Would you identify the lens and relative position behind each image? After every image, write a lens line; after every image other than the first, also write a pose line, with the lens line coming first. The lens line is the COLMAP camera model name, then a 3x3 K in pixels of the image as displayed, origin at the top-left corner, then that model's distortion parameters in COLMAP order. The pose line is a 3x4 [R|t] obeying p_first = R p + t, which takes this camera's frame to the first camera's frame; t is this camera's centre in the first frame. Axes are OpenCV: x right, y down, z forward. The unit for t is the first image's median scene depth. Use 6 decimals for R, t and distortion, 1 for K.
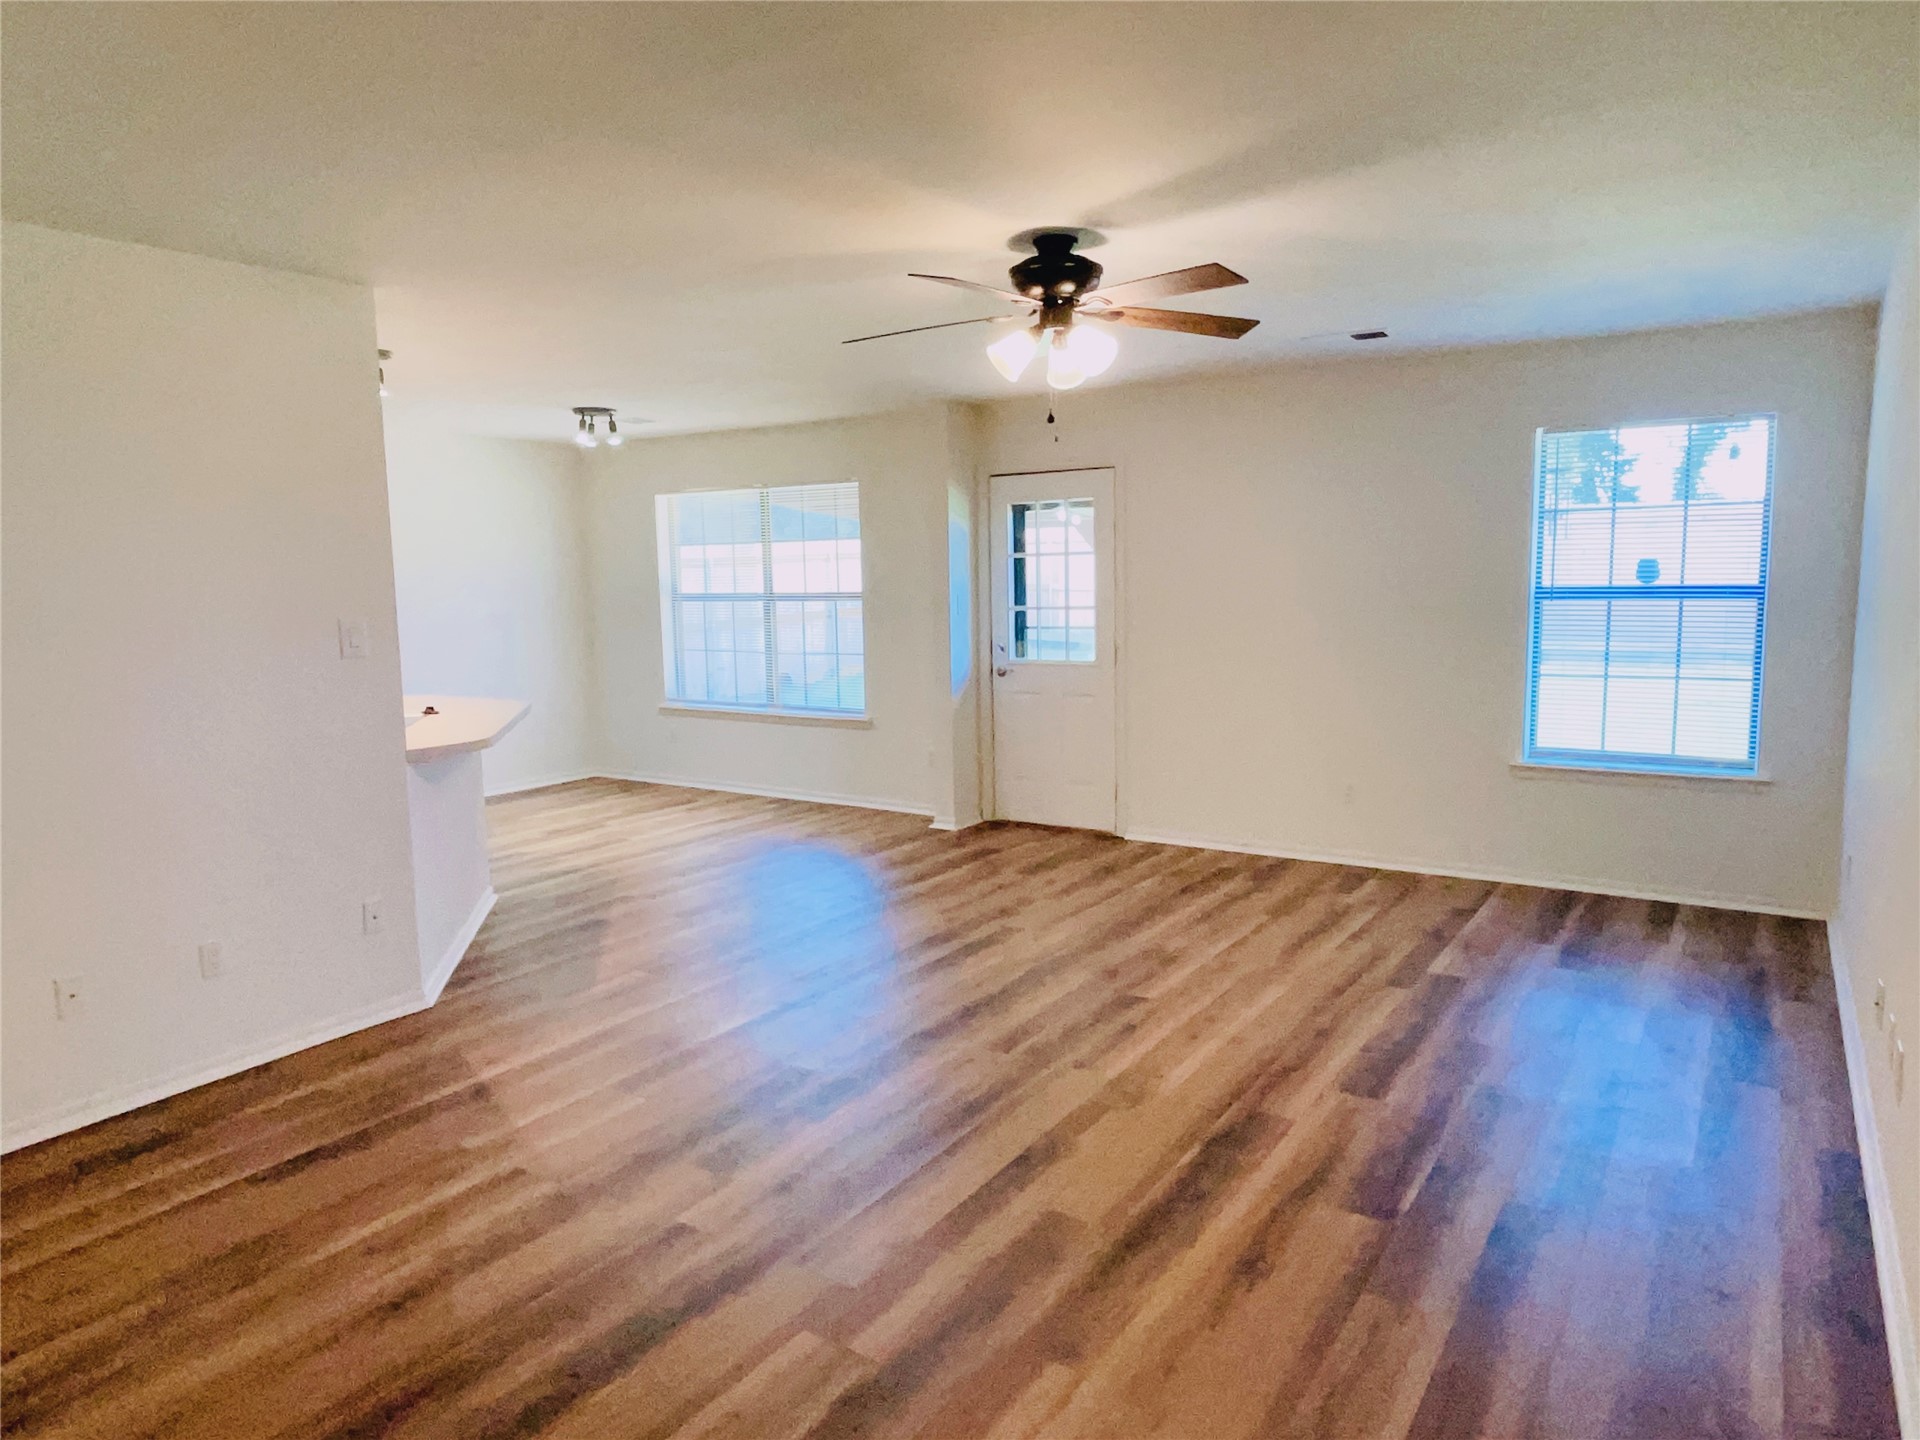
lens RADIAL K [[1173.1, 0, 960.0], [0, 1173.1, 720.0], [0, 0, 1]] dist [0.000721, -0.000368]
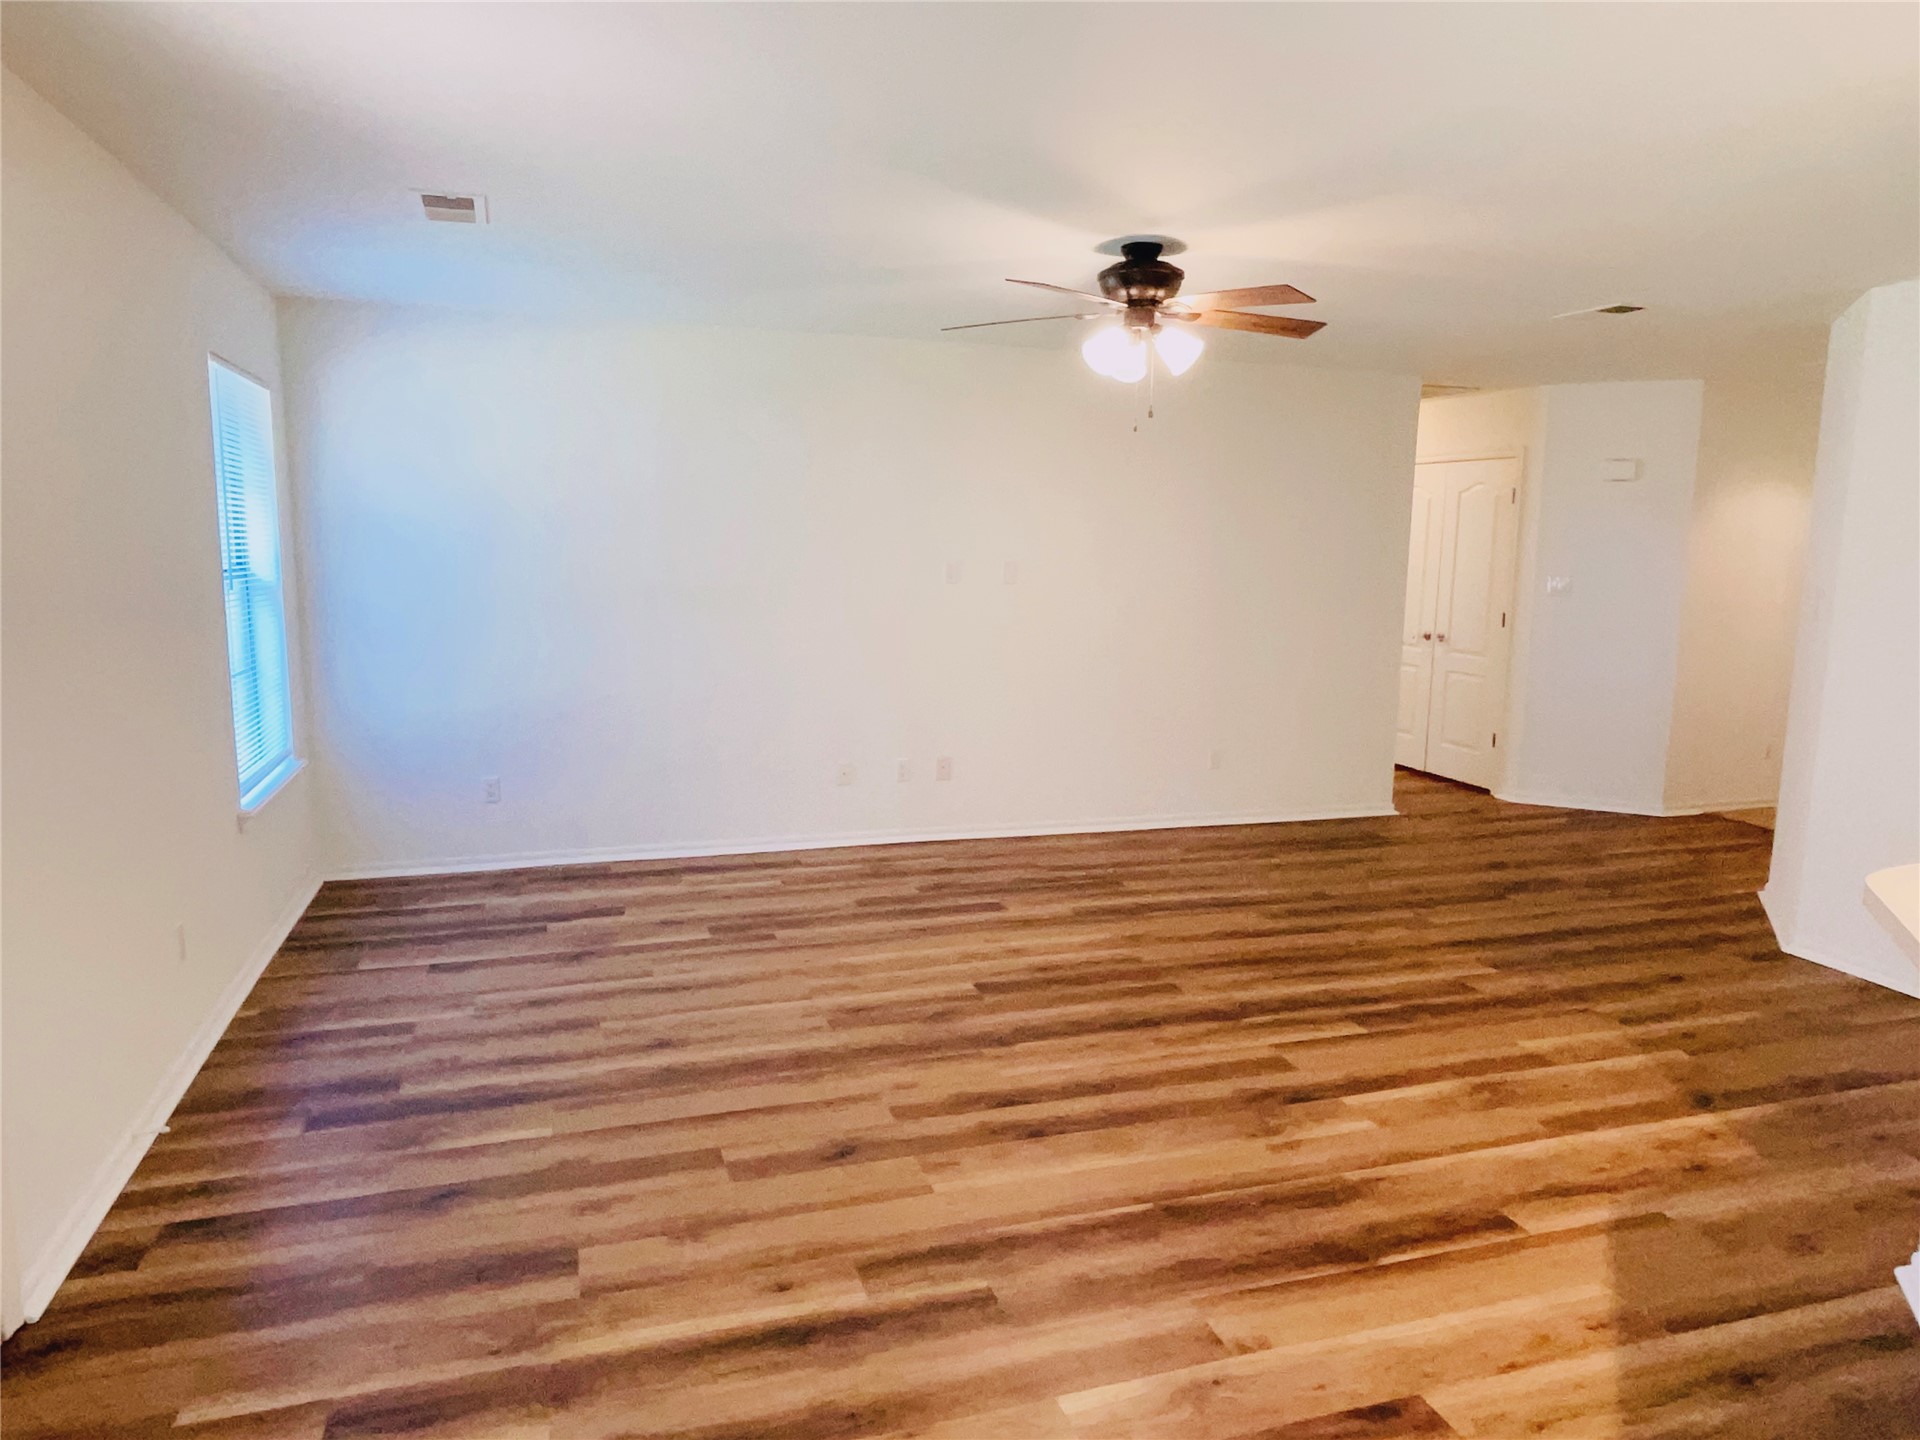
lens RADIAL K [[1173.1, 0, 960.0], [0, 1173.1, 720.0], [0, 0, 1]] dist [0.000721, -0.000368]
pose [[-0.763725, -0.089531, 0.639303, -0.422367], [0.078871, 0.969975, 0.230060, -0.196507], [-0.640706, 0.226125, -0.733733, 1.609008]]
